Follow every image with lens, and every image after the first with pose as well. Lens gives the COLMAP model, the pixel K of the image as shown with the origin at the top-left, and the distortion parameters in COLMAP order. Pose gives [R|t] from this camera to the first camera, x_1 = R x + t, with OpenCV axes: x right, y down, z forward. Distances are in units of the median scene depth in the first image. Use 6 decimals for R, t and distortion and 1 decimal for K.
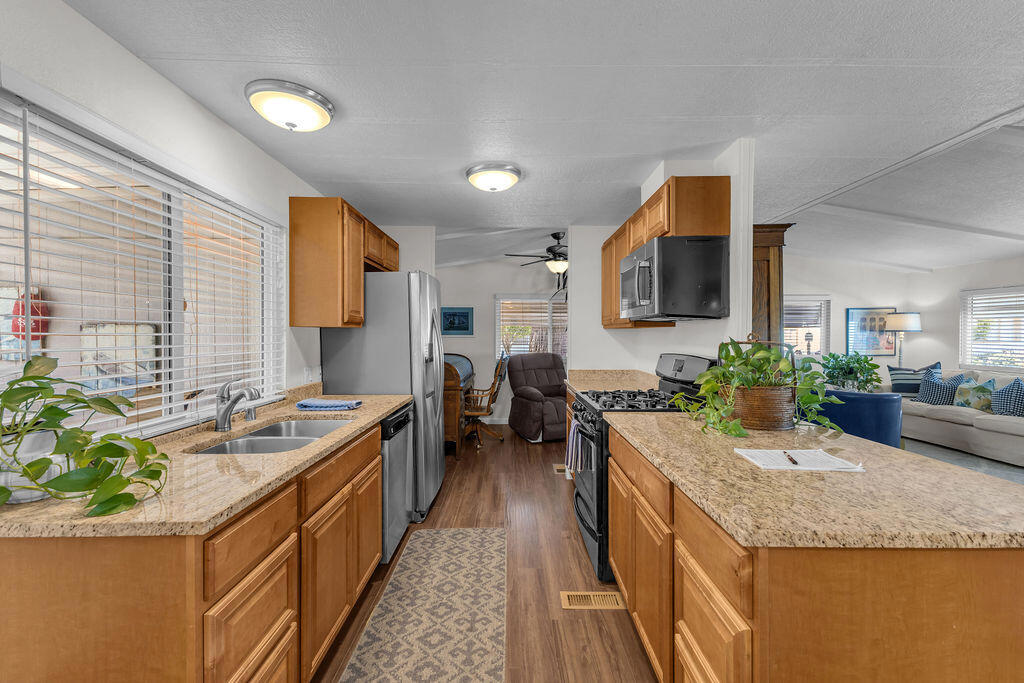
lens RADIAL K [[434.2, 0, 512.0], [0, 434.2, 339.8], [0, 0, 1]] dist [0.014739, 0.000112]
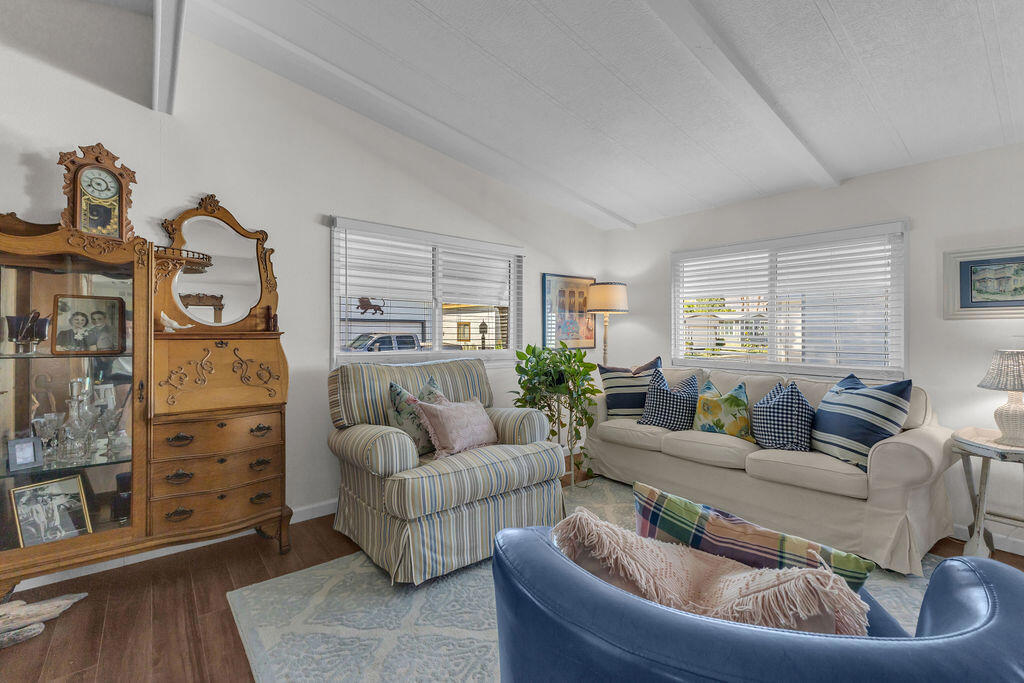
lens RADIAL K [[438.9, 0, 520.9], [0, 438.9, 335.8], [0, 0, 1]] dist [0.014133, -0.007462]
pose [[0.766978, -0.000911, 0.641673, 0.366441], [0.004316, 0.999984, -0.003739, 0.019822], [-0.641659, 0.005637, 0.766969, 0.581675]]
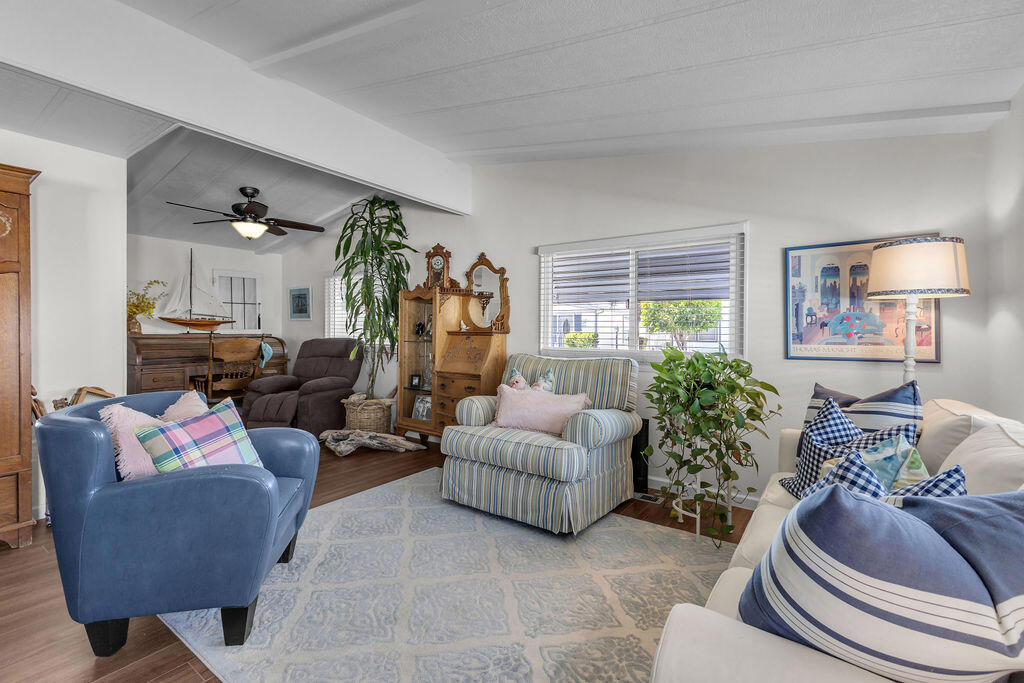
lens RADIAL K [[434.2, 0, 512.0], [0, 434.2, 339.8], [0, 0, 1]] dist [0.014739, 0.000112]
pose [[0.828271, 0.018548, -0.560021, 0.833167], [-0.015427, 0.999828, 0.010298, 0.019430], [0.560115, 0.000110, 0.828415, 0.523604]]
